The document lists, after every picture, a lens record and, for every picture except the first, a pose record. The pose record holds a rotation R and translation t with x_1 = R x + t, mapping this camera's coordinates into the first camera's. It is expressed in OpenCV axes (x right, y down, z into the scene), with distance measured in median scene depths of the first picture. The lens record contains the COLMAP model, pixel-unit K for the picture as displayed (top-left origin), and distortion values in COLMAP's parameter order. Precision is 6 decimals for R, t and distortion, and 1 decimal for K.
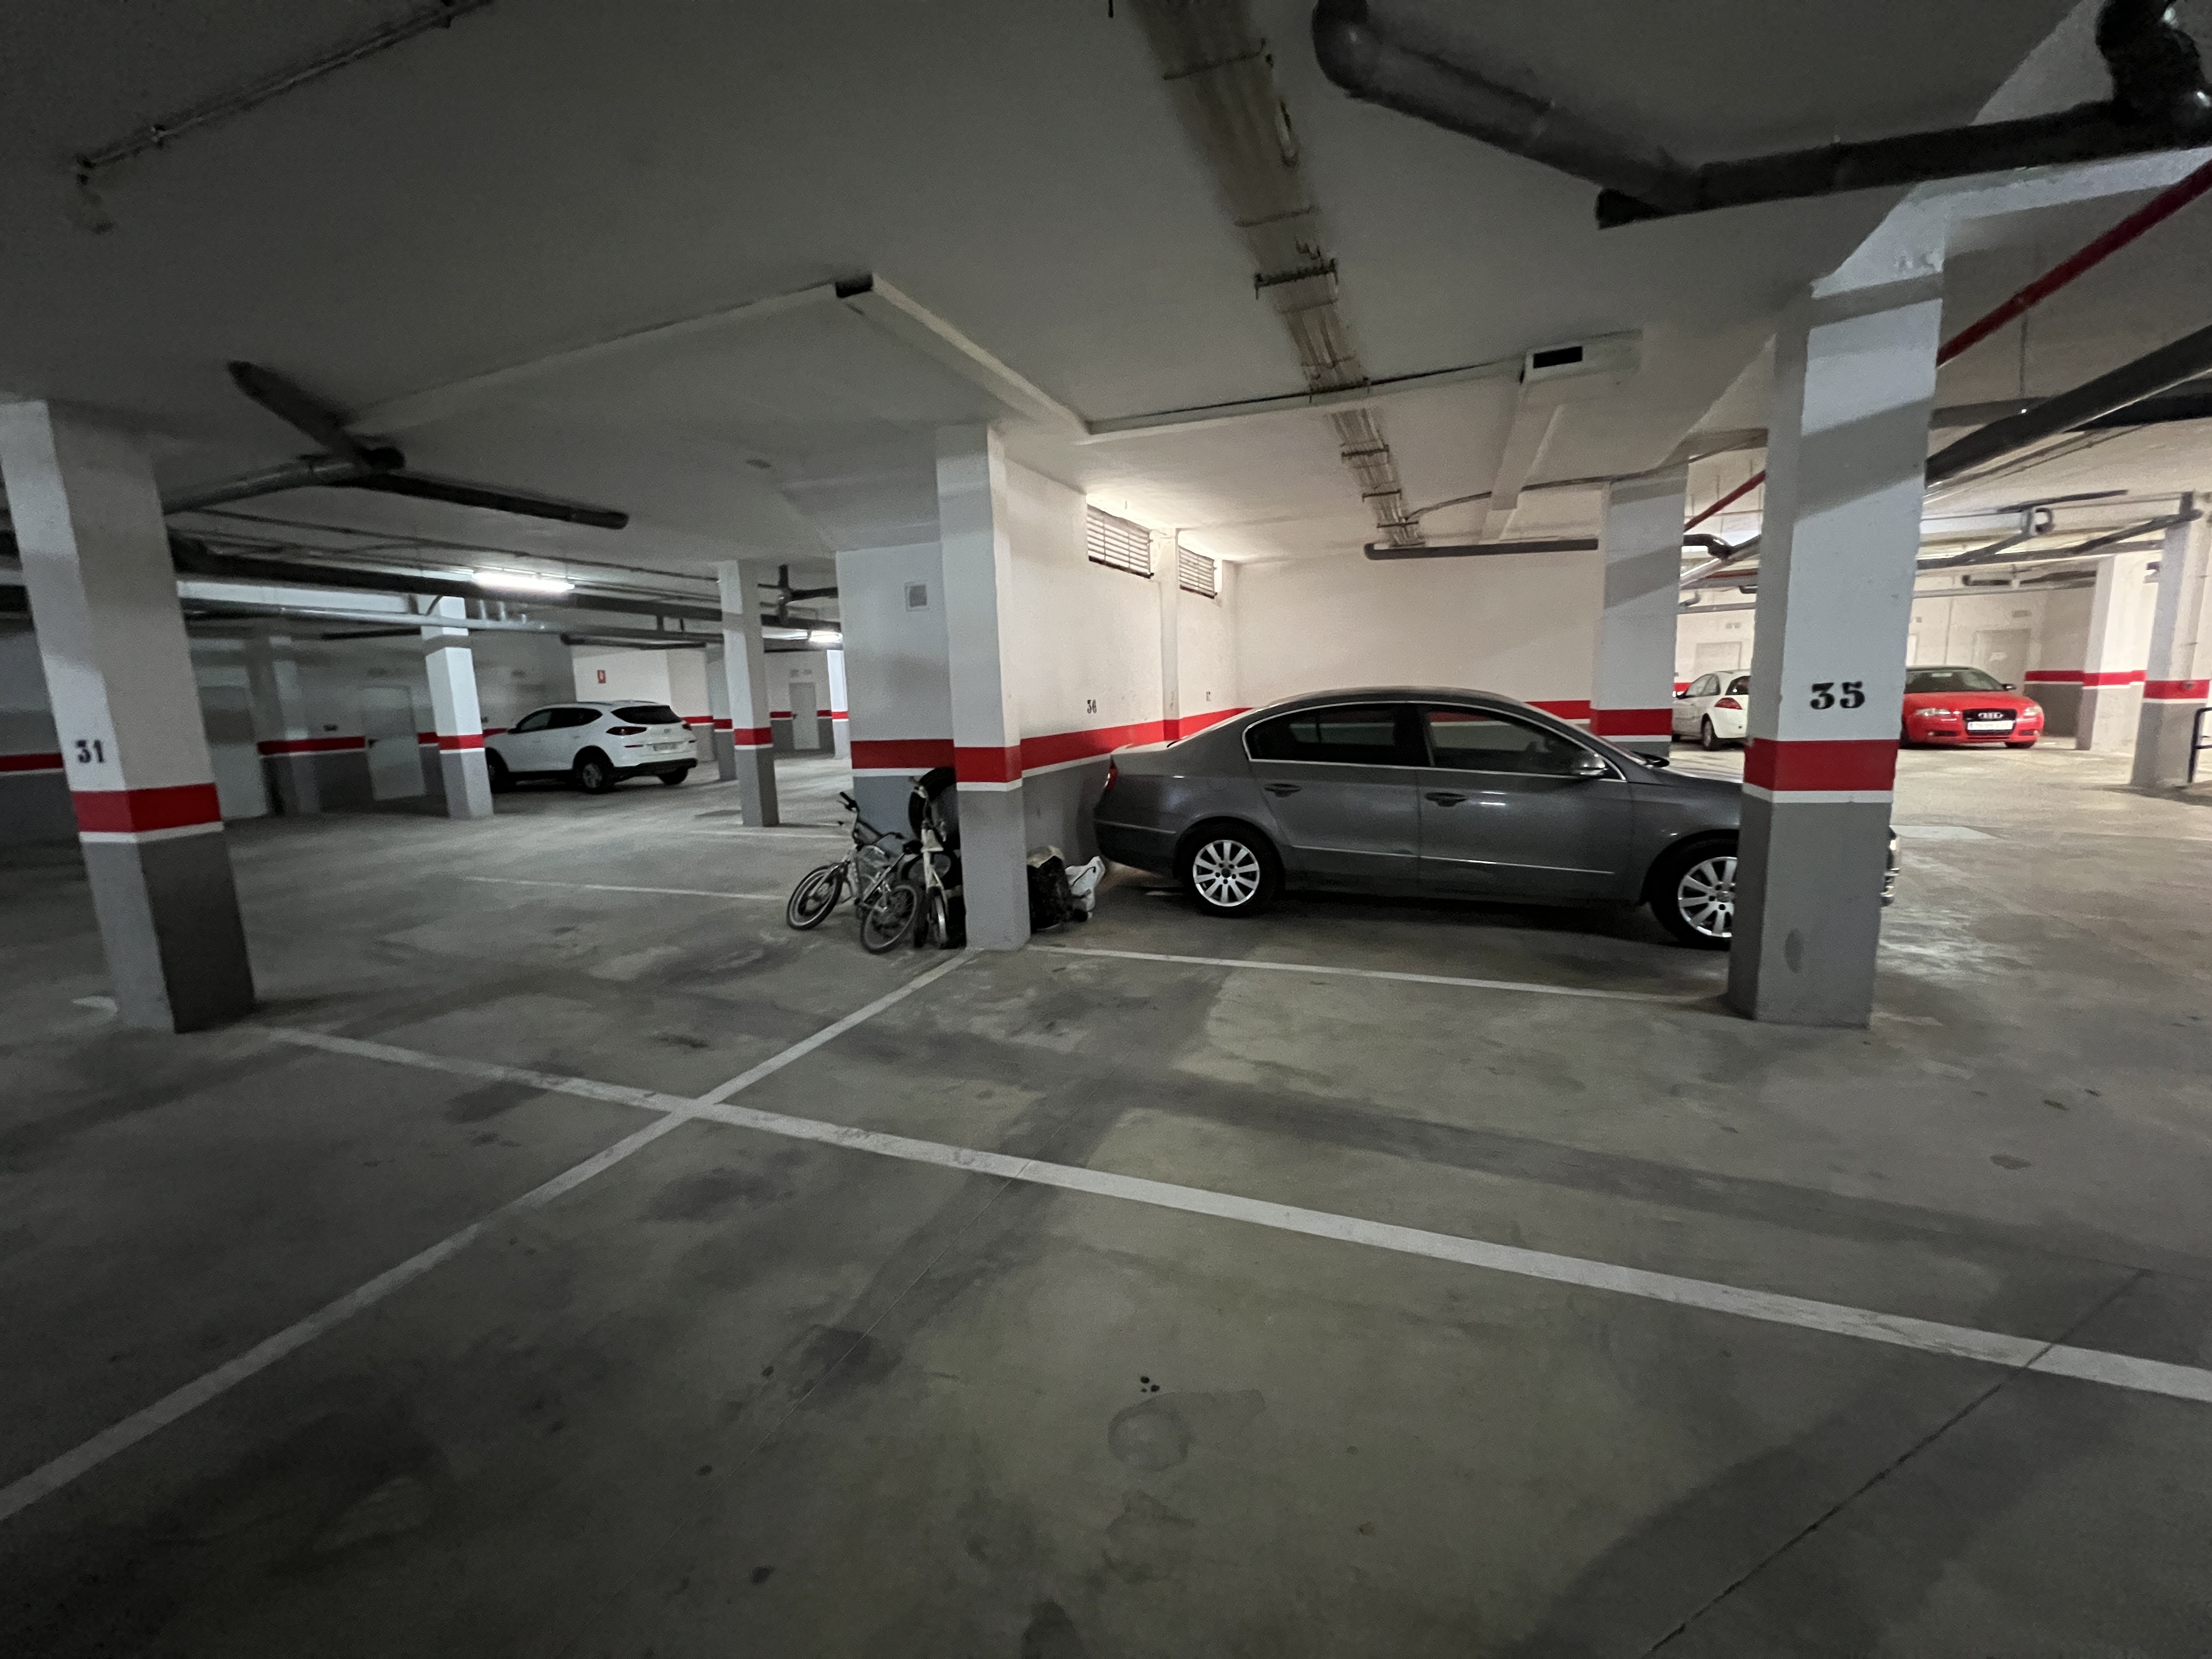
lens RADIAL K [[884.6, 0, 1096.9], [0, 884.6, 822.2], [0, 0, 1]] dist [-0.002531, 0.000174]
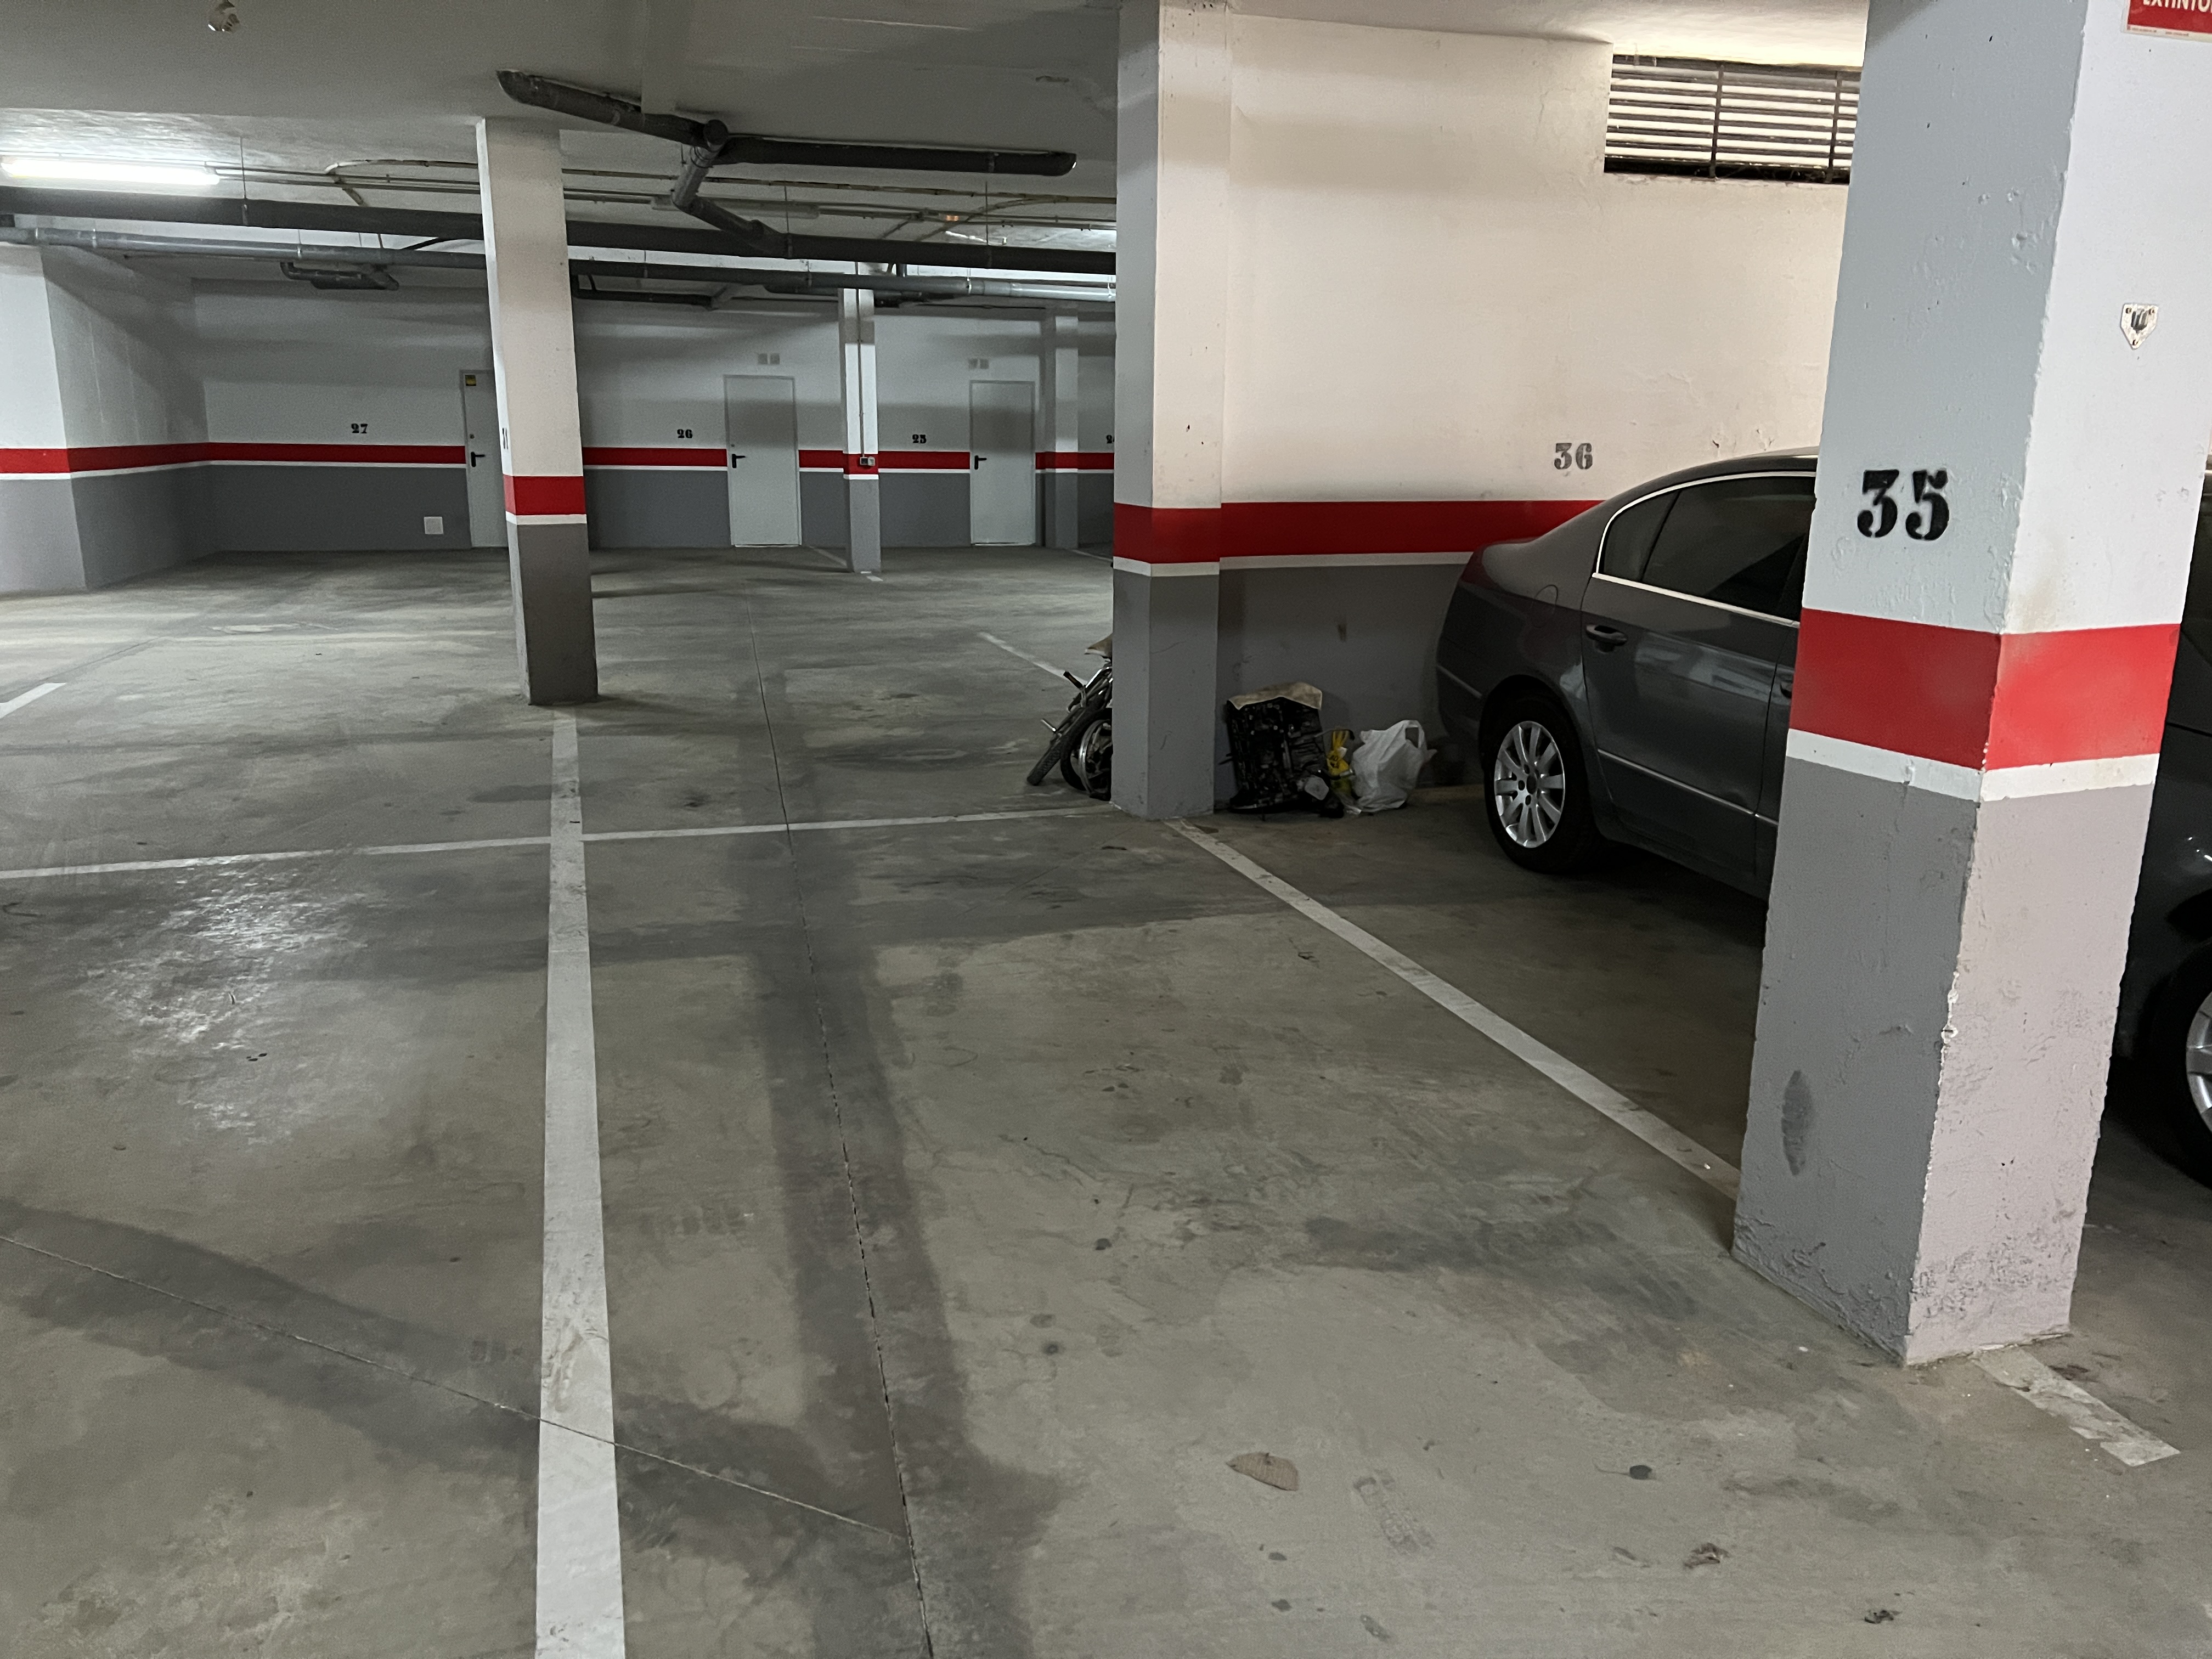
lens RADIAL K [[1660.6, 0, 1104.1], [0, 1660.6, 831.0], [0, 0, 1]] dist [0.075000, -0.084965]
pose [[0.623925, 0.223113, -0.748958, 1.099080], [-0.145010, 0.974789, 0.169585, -0.070911], [0.767913, 0.002798, 0.640548, 0.233100]]
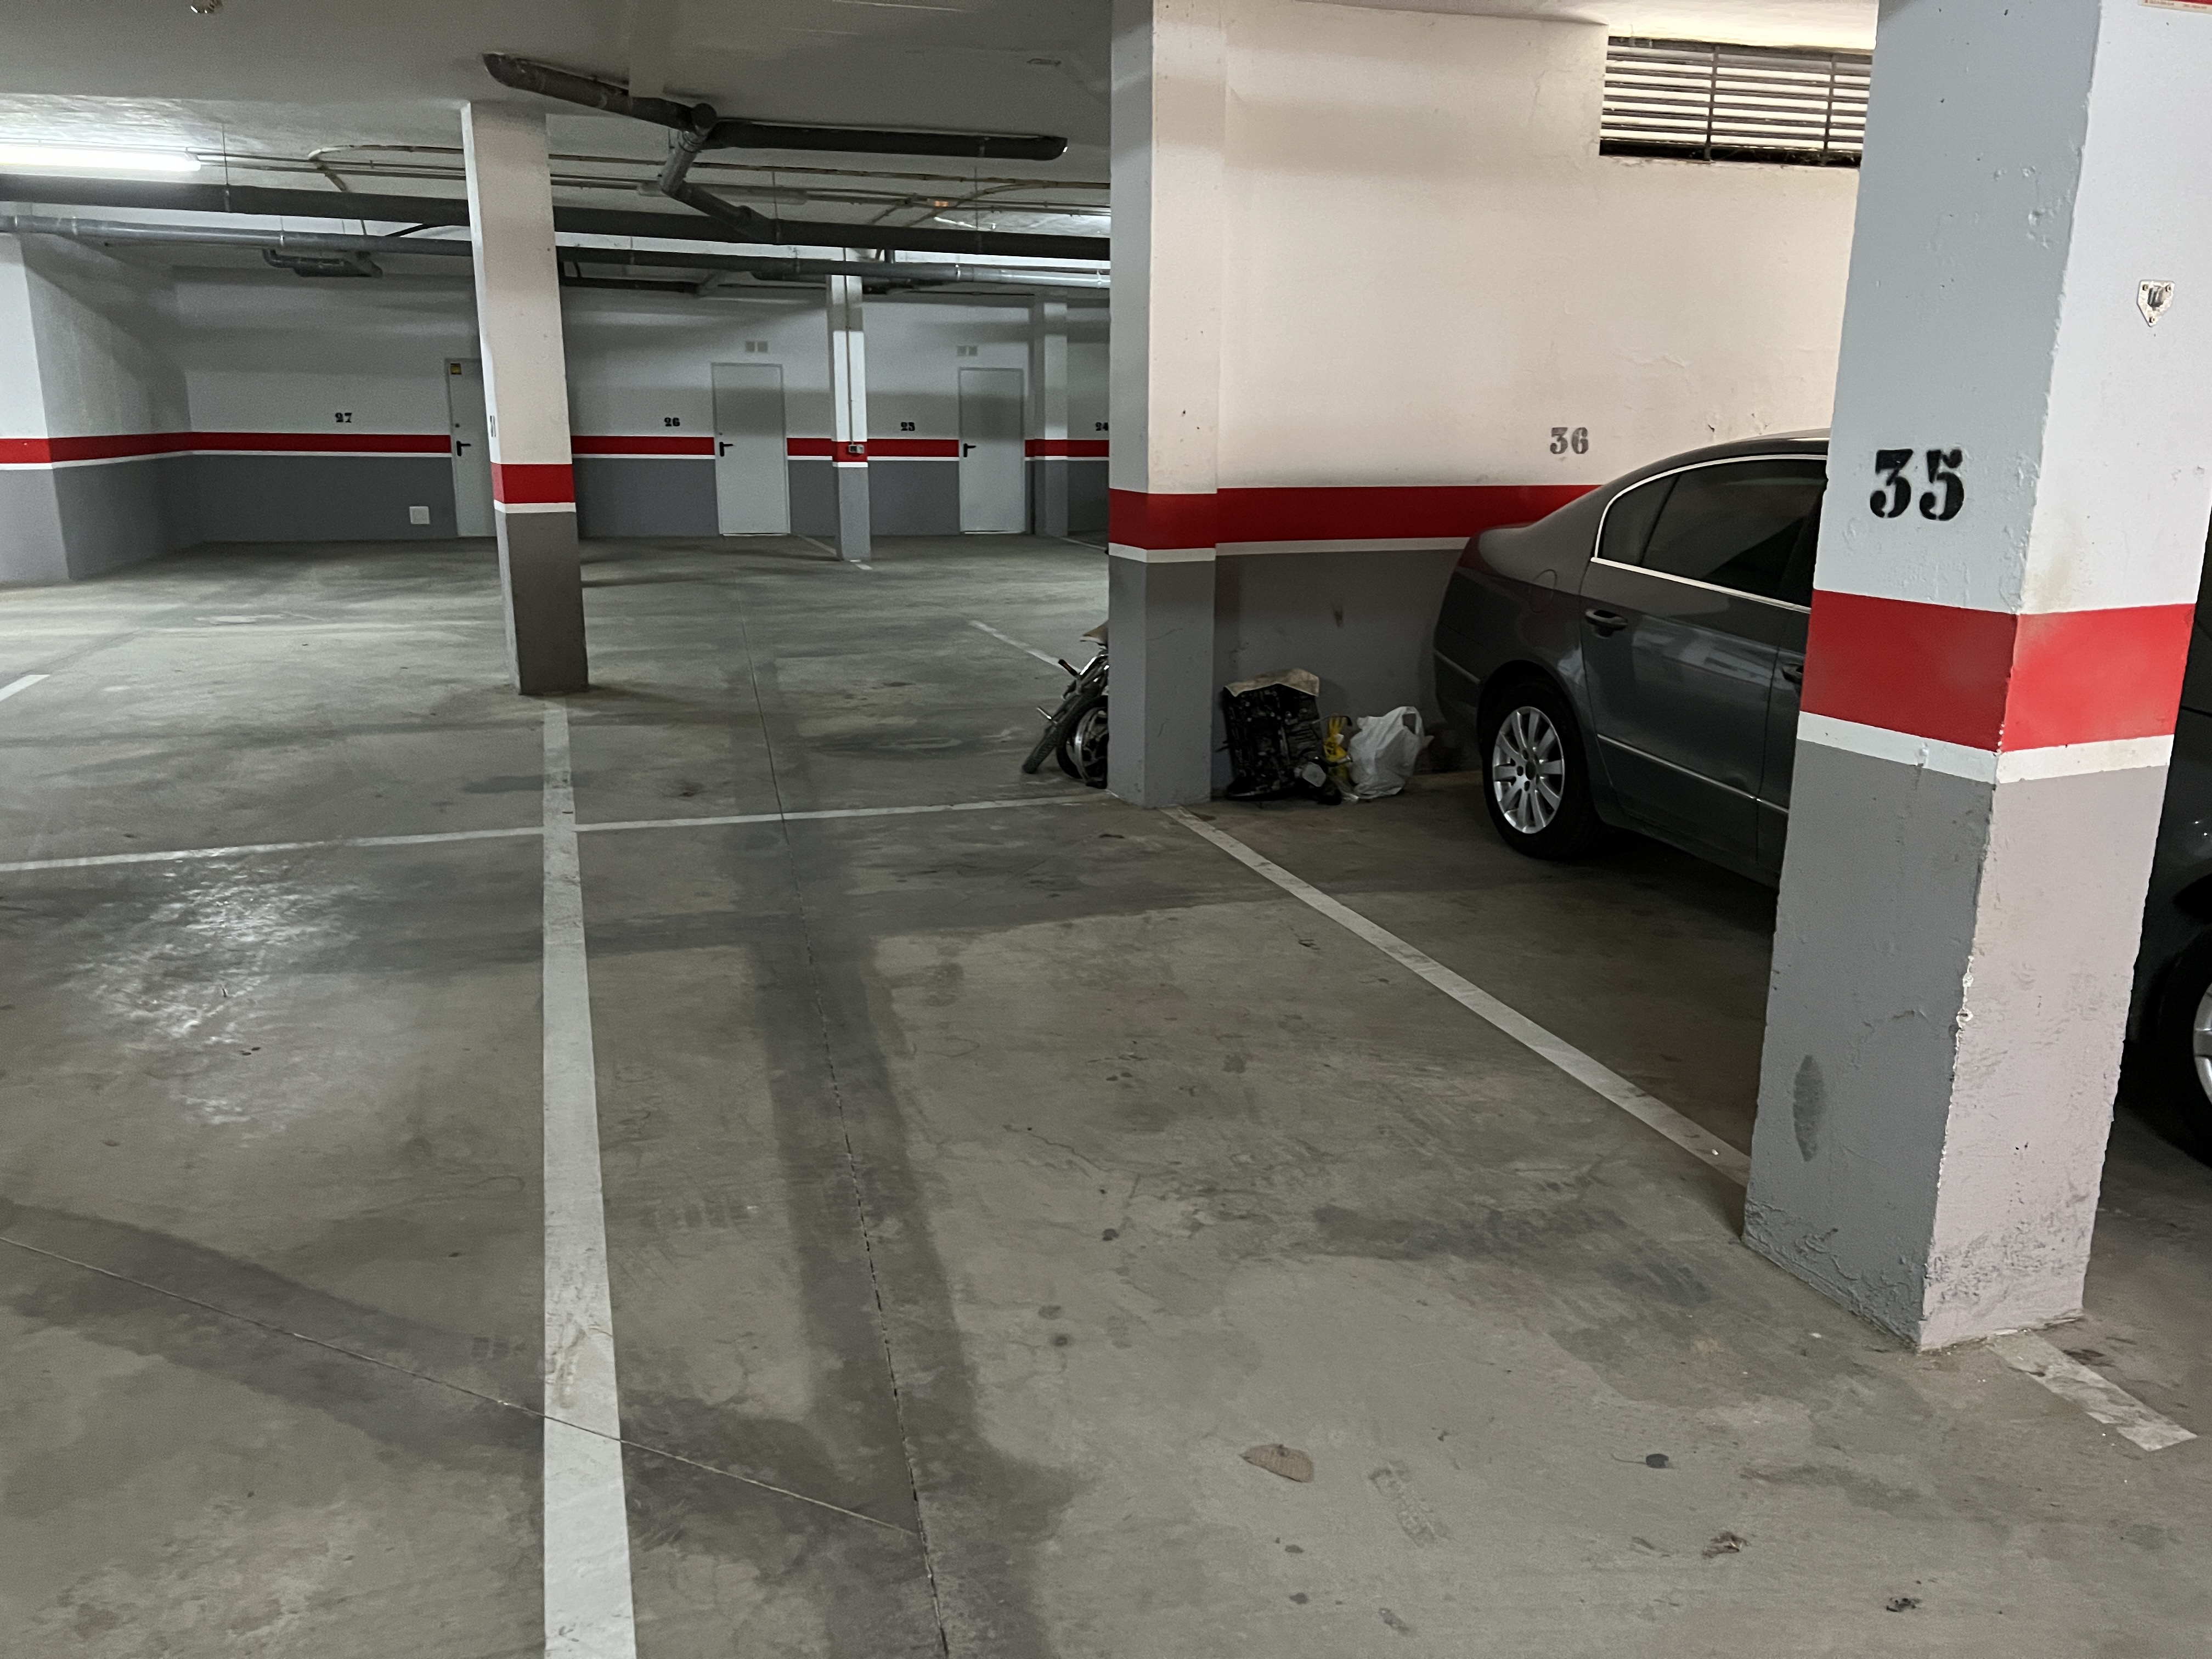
lens RADIAL K [[1660.6, 0, 1108.0], [0, 1660.6, 829.3], [0, 0, 1]] dist [0.075000, -0.084965]
pose [[0.631647, 0.224296, -0.742101, 1.088557], [-0.141863, 0.974511, 0.173792, -0.067644], [0.762166, -0.004498, 0.647366, 0.232086]]
